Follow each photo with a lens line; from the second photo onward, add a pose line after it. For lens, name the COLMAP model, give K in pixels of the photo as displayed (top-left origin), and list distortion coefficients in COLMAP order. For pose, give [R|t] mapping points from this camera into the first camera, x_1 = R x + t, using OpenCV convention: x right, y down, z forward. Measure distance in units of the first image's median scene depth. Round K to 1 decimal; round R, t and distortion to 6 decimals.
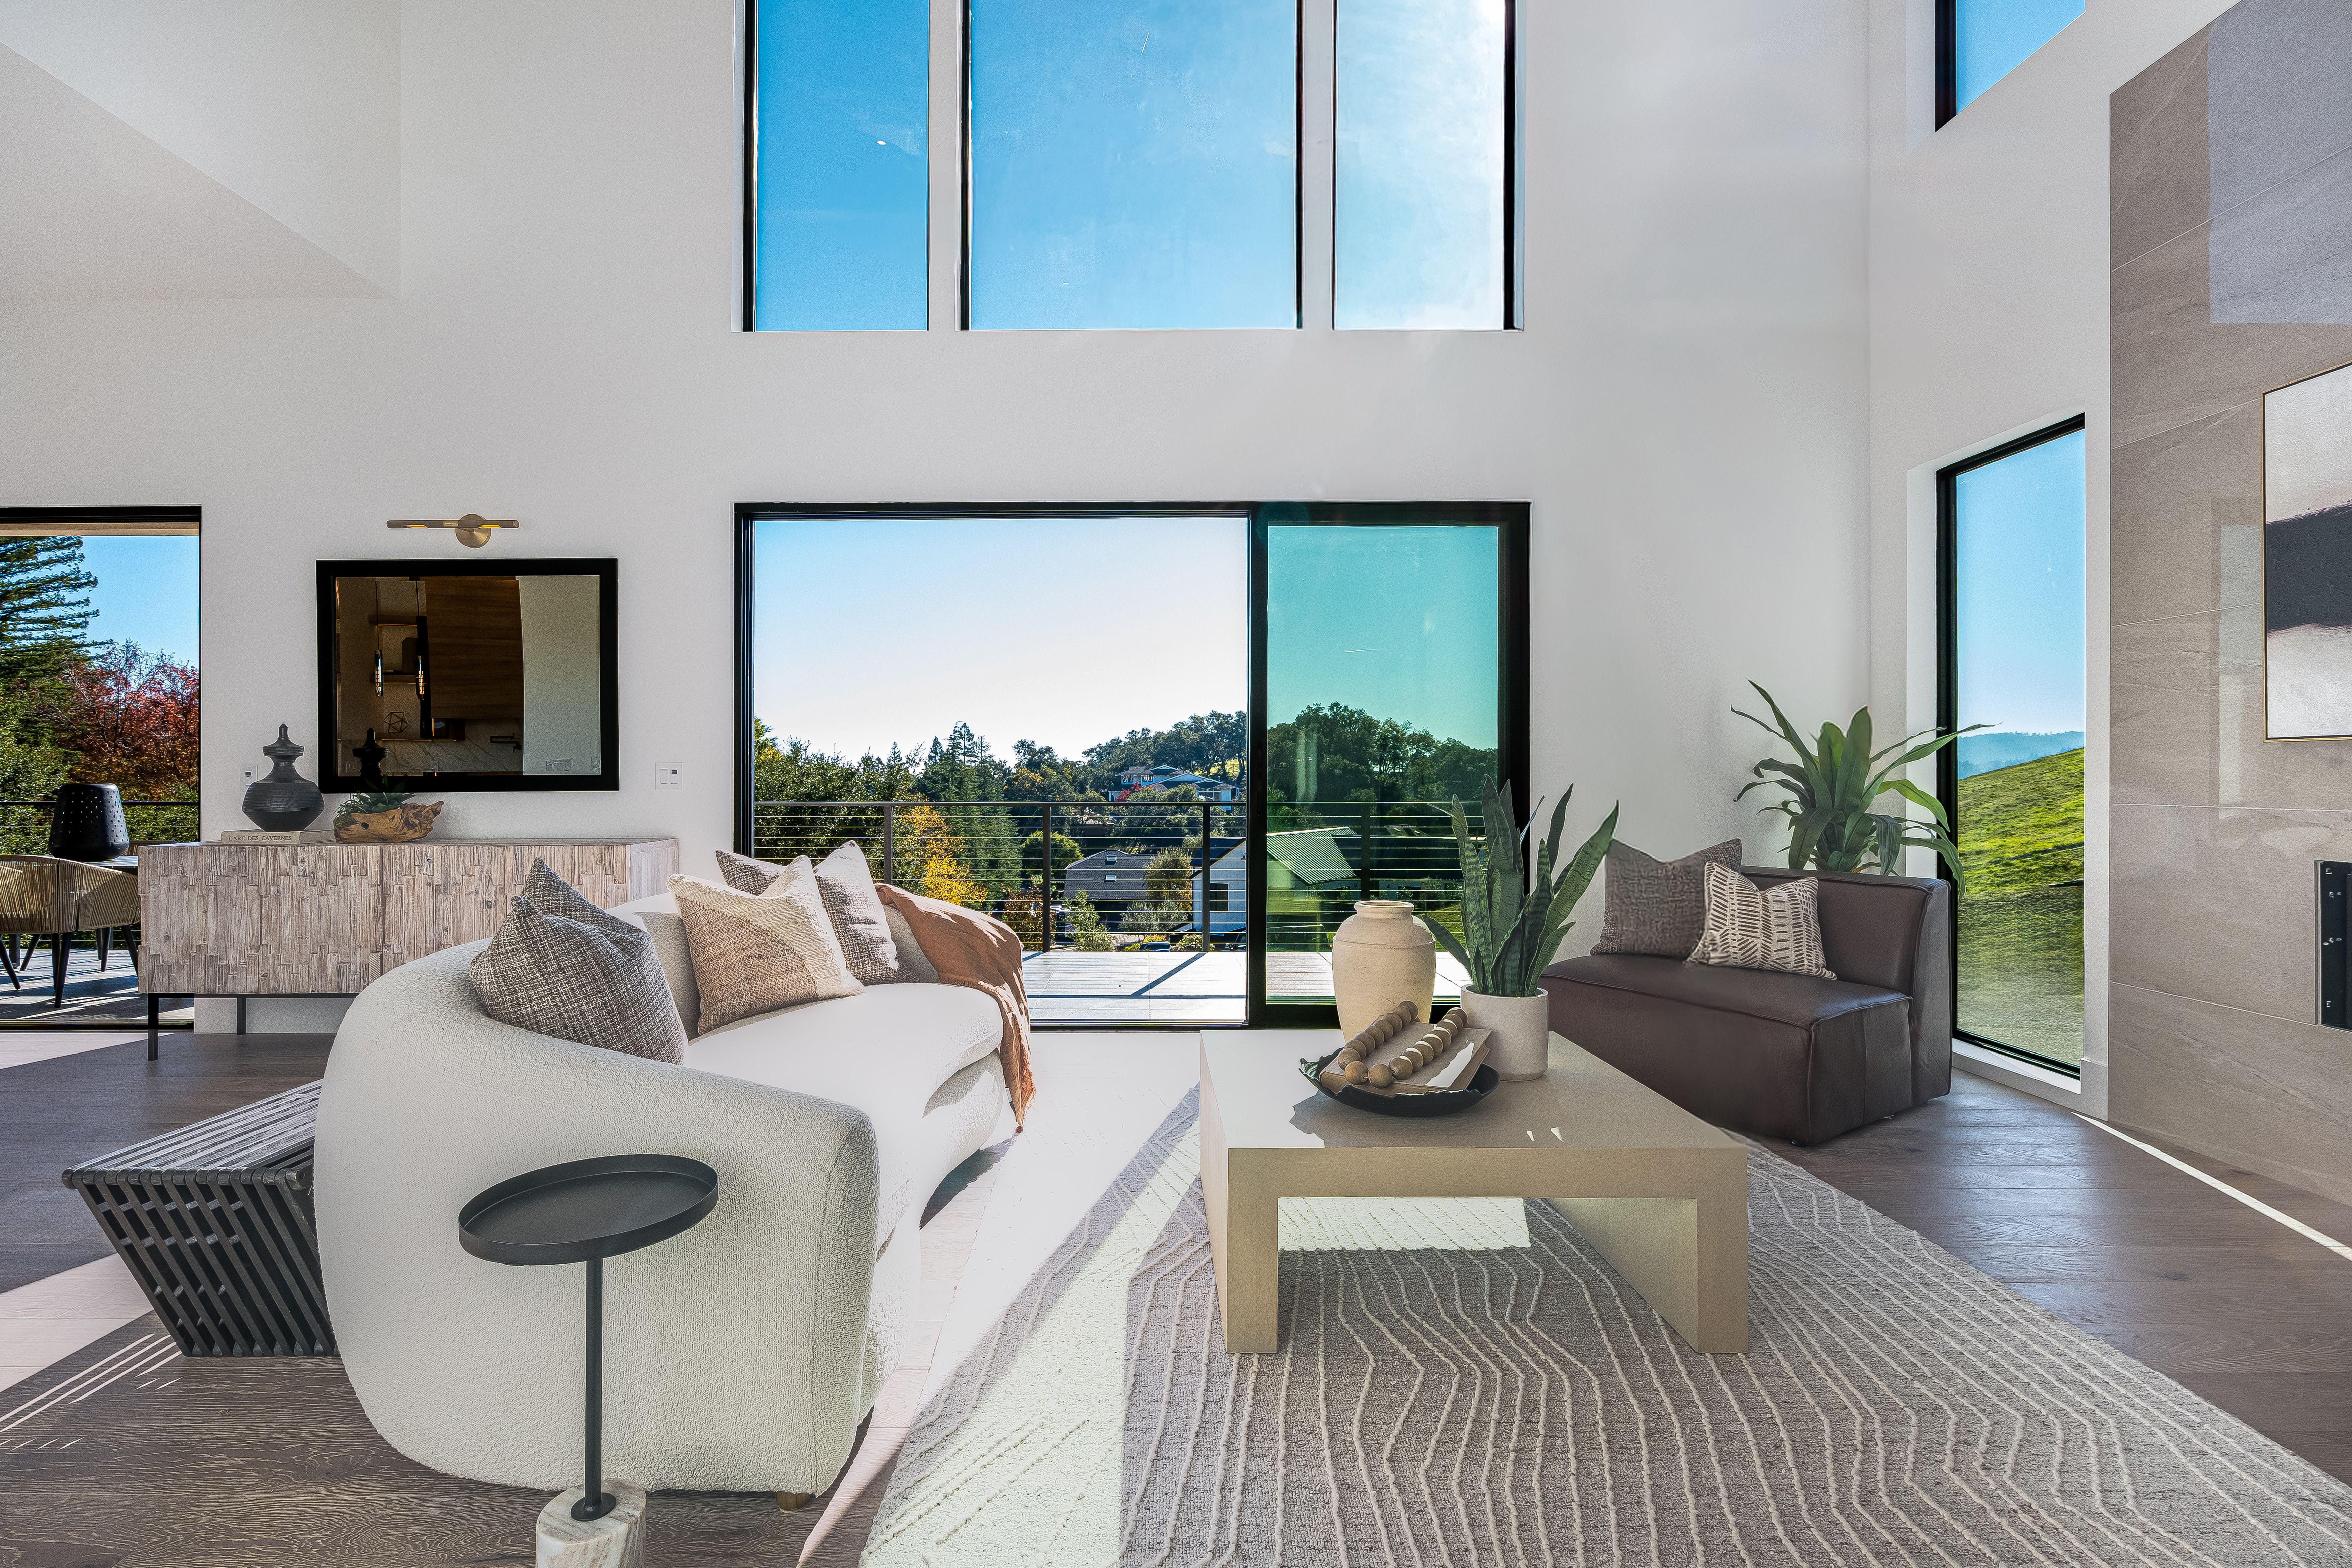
lens RADIAL K [[1092.8, 0, 1129.8], [0, 1092.8, 778.3], [0, 0, 1]] dist [-0.001128, -0.000294]
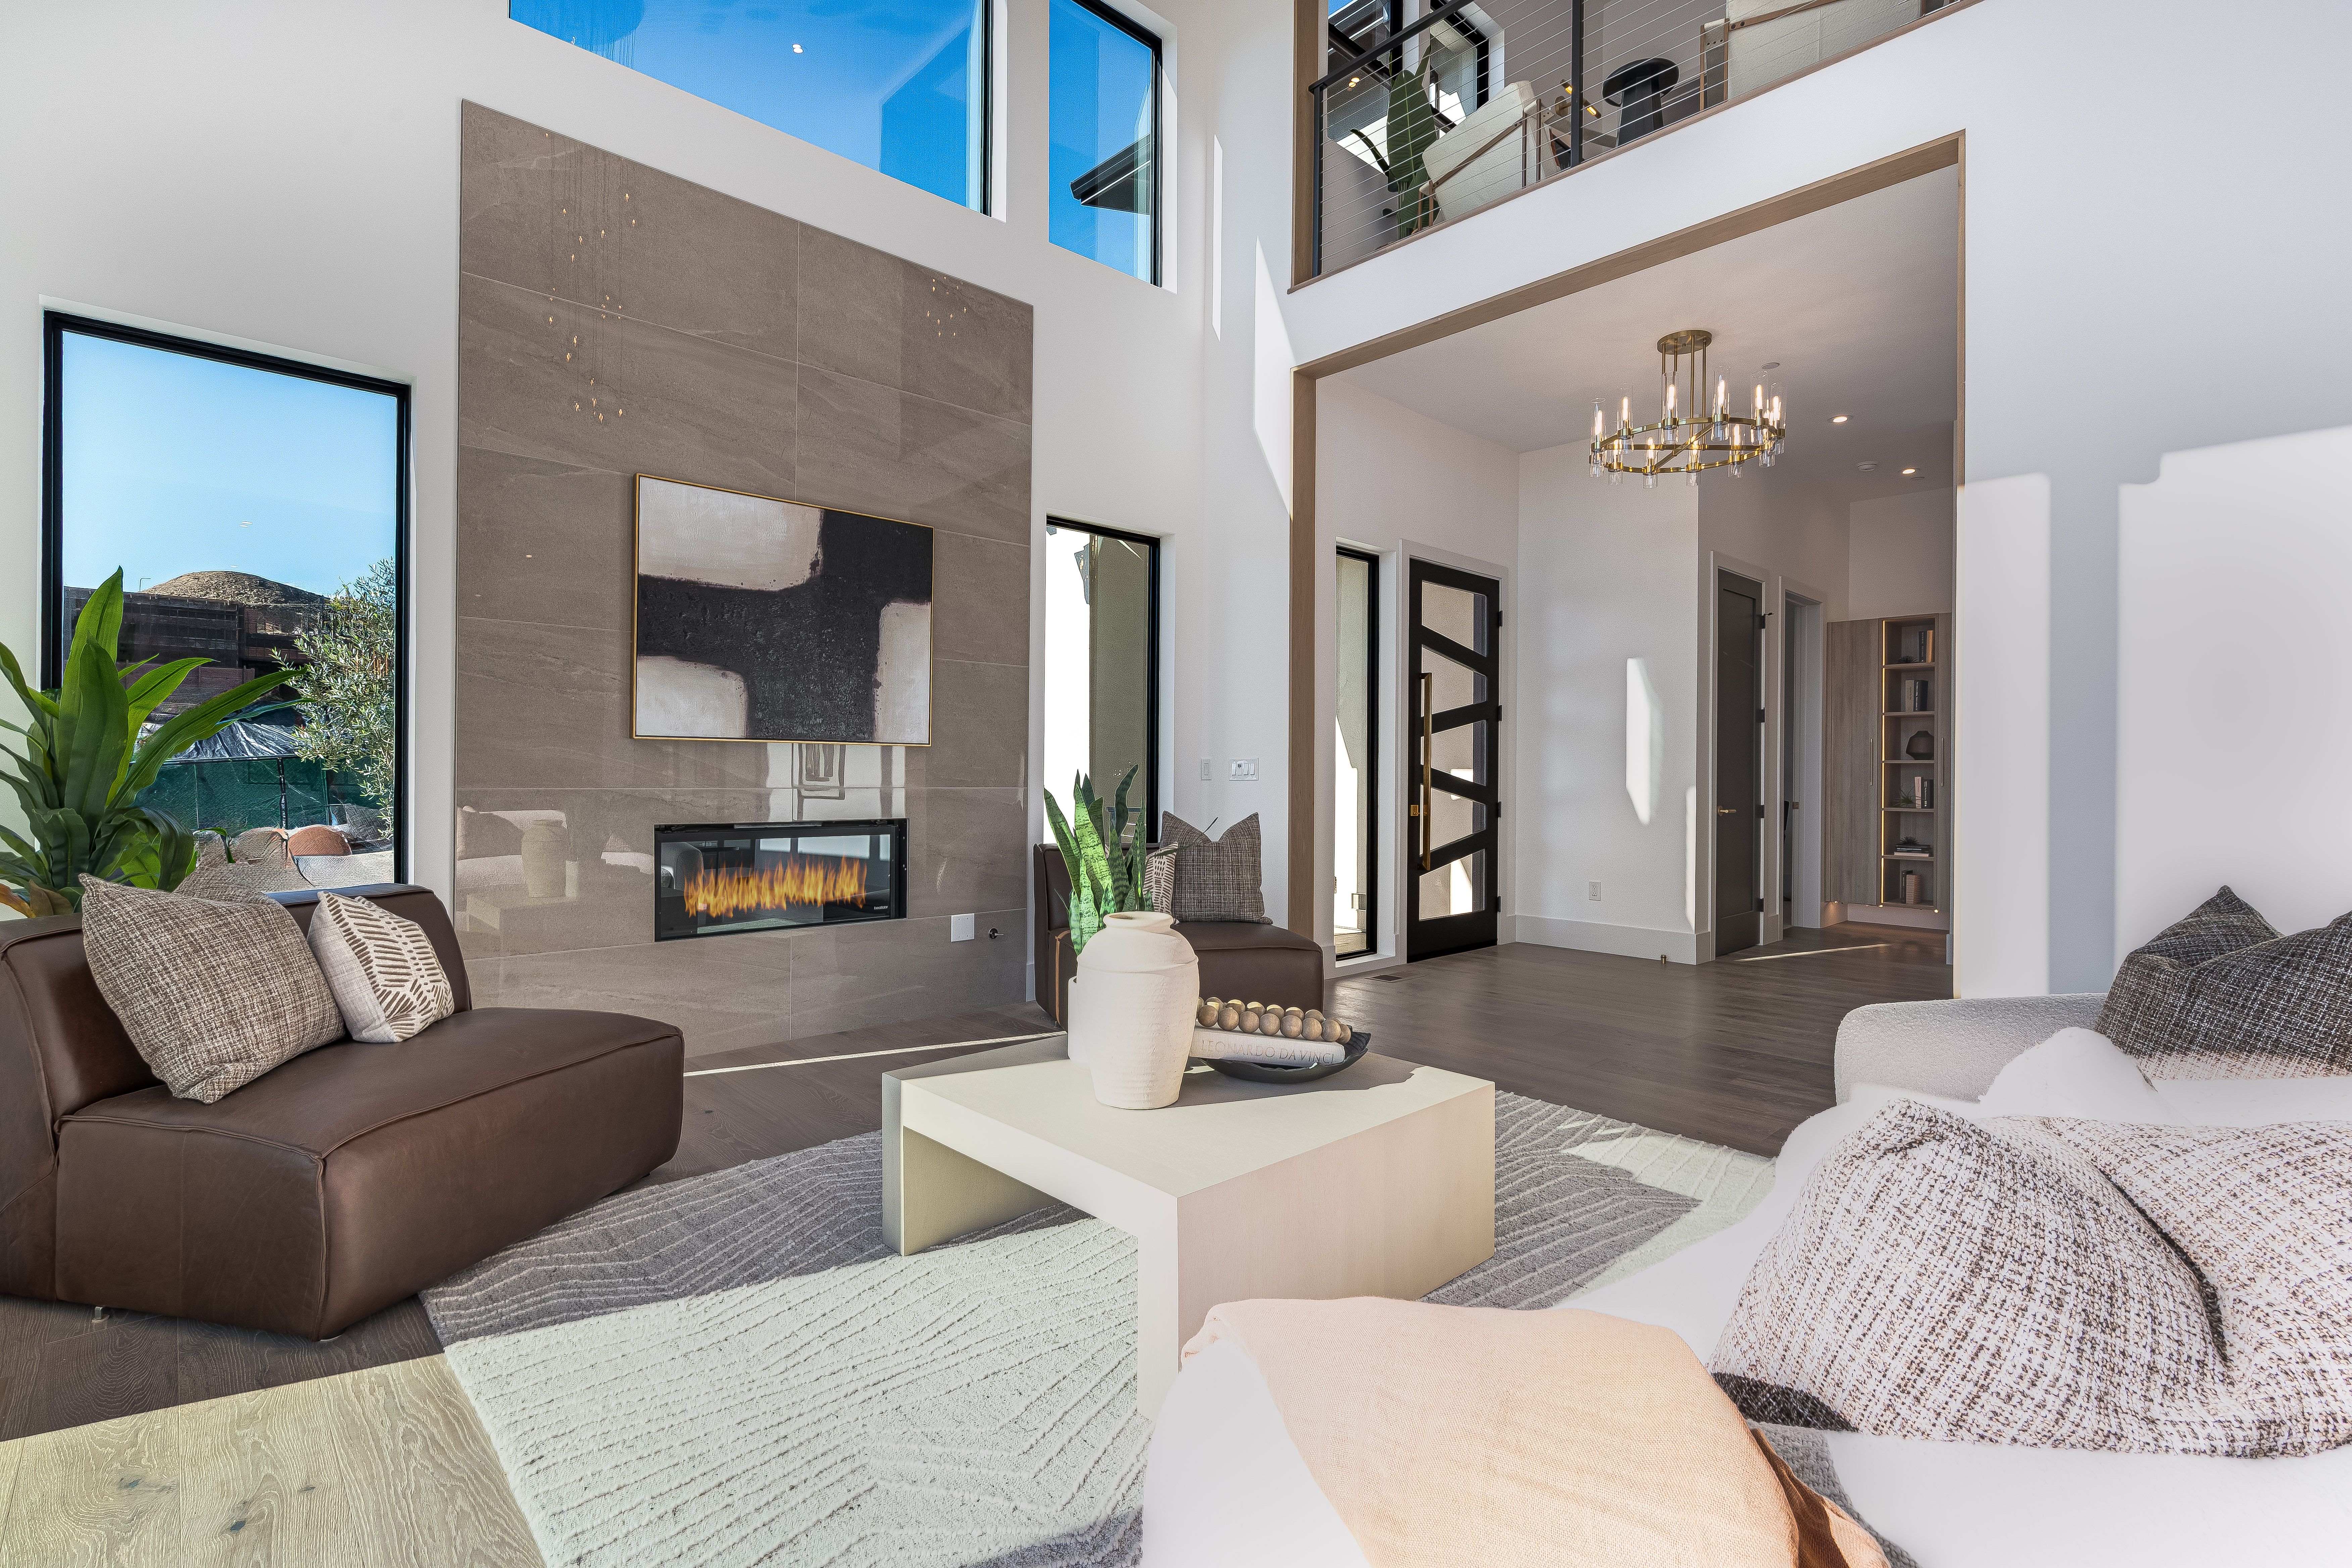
lens RADIAL K [[1080.0, 0, 1171.4], [0, 1080.0, 775.1], [0, 0, 1]] dist [-0.003526, 0.000059]
pose [[-0.691114, -0.005651, 0.722724, -0.247591], [-0.007525, 0.999971, 0.000623, 0.003992], [-0.722707, -0.005008, -0.691137, 0.999627]]
